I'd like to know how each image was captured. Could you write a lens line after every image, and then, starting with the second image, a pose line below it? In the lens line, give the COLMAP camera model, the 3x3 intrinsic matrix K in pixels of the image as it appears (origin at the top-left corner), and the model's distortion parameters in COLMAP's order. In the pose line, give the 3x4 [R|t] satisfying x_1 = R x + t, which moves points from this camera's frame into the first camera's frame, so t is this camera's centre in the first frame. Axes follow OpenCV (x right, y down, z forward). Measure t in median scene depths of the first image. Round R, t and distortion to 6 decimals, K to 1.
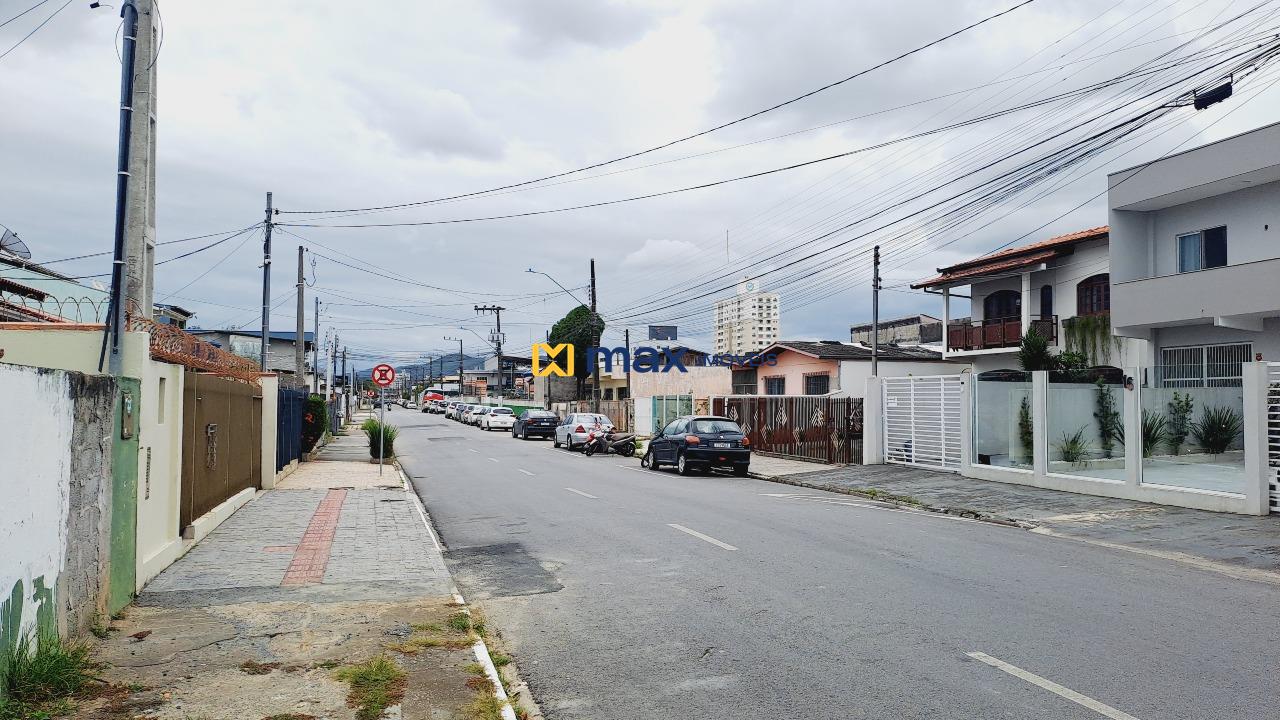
lens RADIAL K [[933.4, 0, 656.8], [0, 933.4, 372.4], [0, 0, 1]] dist [0.094820, -0.119054]
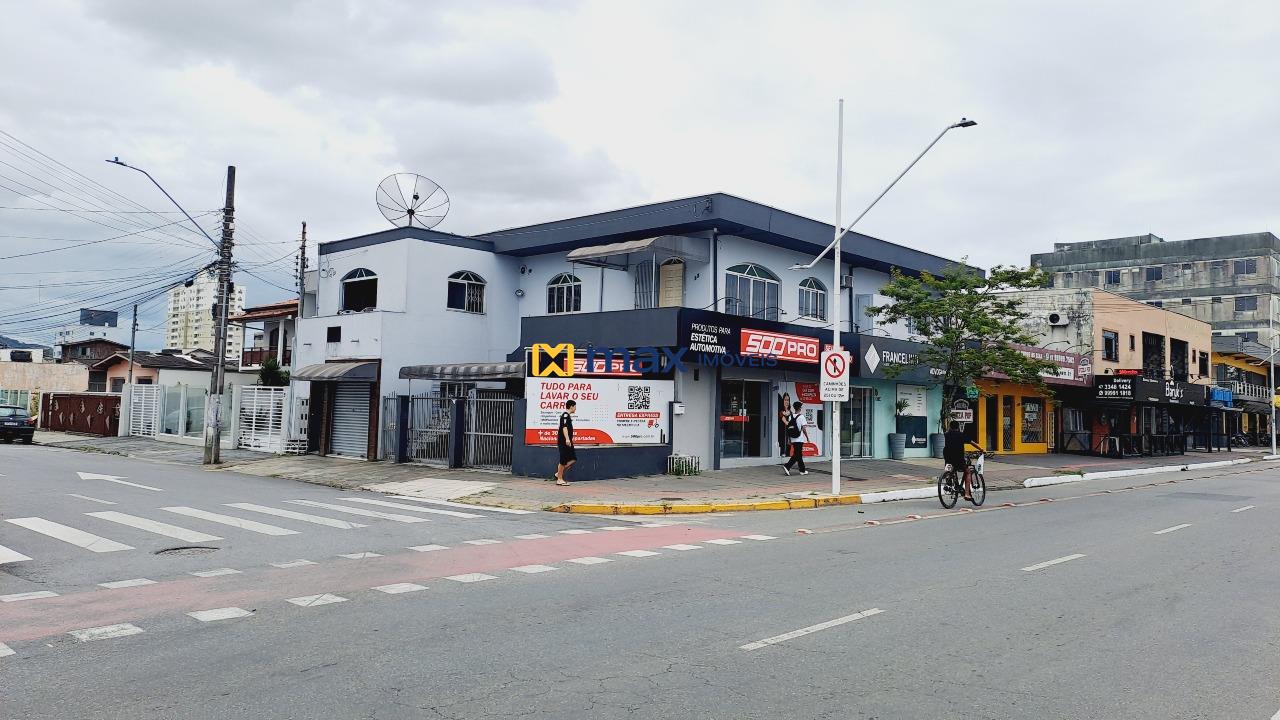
lens RADIAL K [[917.3, 0, 644.2], [0, 917.3, 350.8], [0, 0, 1]] dist [0.097270, -0.110529]
pose [[0.862963, 0.053999, 0.502373, 0.183894], [-0.042172, 0.998501, -0.034885, -0.033470], [-0.503504, 0.008918, 0.863947, -0.872891]]
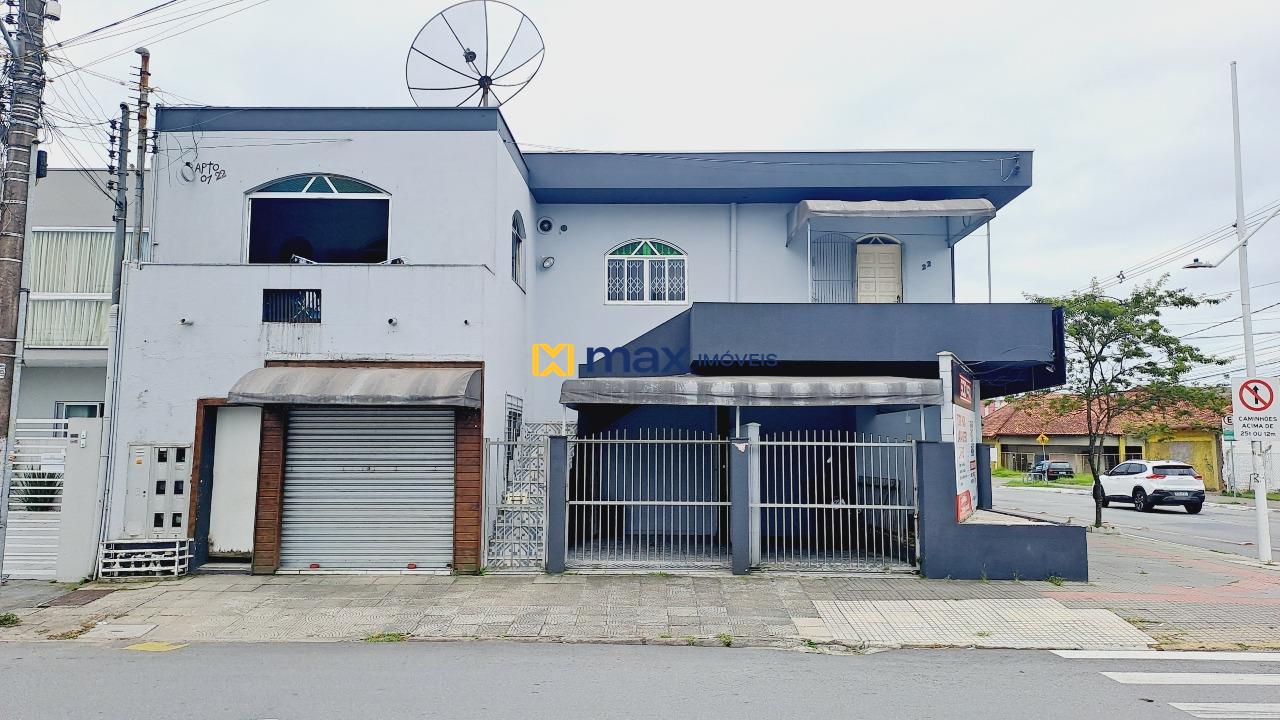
lens RADIAL K [[940.3, 0, 642.0], [0, 940.3, 352.4], [0, 0, 1]] dist [0.041434, -0.008267]
pose [[0.304456, 0.108799, 0.946292, -0.017243], [-0.034943, 0.994062, -0.103049, -0.002367], [-0.951885, -0.001693, 0.306450, -0.046536]]
